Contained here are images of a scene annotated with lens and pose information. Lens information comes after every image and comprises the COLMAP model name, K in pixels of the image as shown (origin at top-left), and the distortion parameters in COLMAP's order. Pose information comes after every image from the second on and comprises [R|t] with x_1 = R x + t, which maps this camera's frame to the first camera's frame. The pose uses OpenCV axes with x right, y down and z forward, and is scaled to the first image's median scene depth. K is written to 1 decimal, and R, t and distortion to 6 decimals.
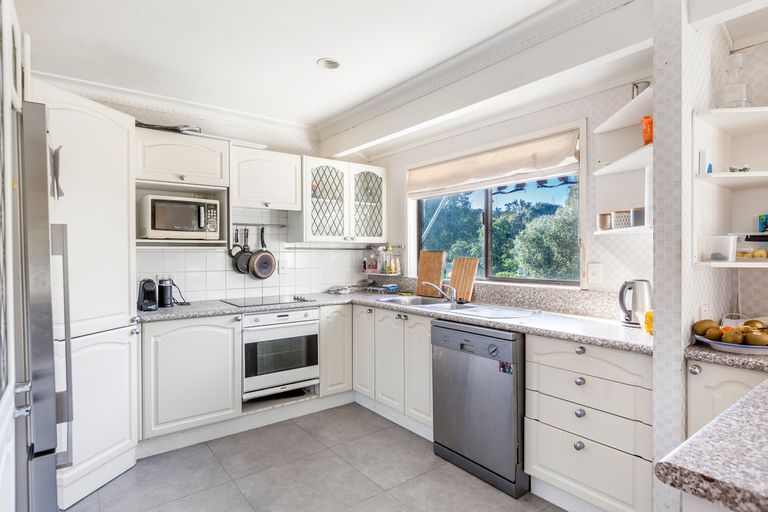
lens RADIAL K [[423.7, 0, 384.0], [0, 423.7, 259.9], [0, 0, 1]] dist [0.001271, 0.000373]
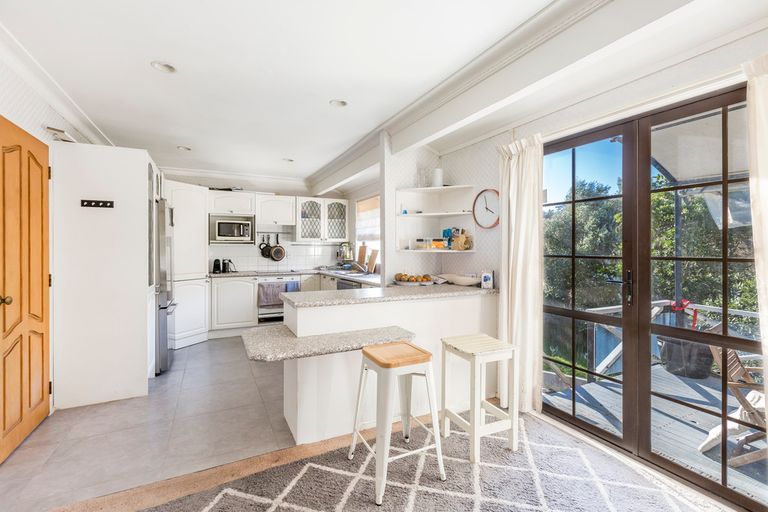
lens RADIAL K [[348.6, 0, 384.5], [0, 348.6, 250.5], [0, 0, 1]] dist [-0.000204, -0.000011]
pose [[0.982875, 0.002167, -0.184260, 0.508552], [-0.004318, 0.999927, -0.011272, 0.014692], [0.184222, 0.011875, 0.982813, -0.492555]]
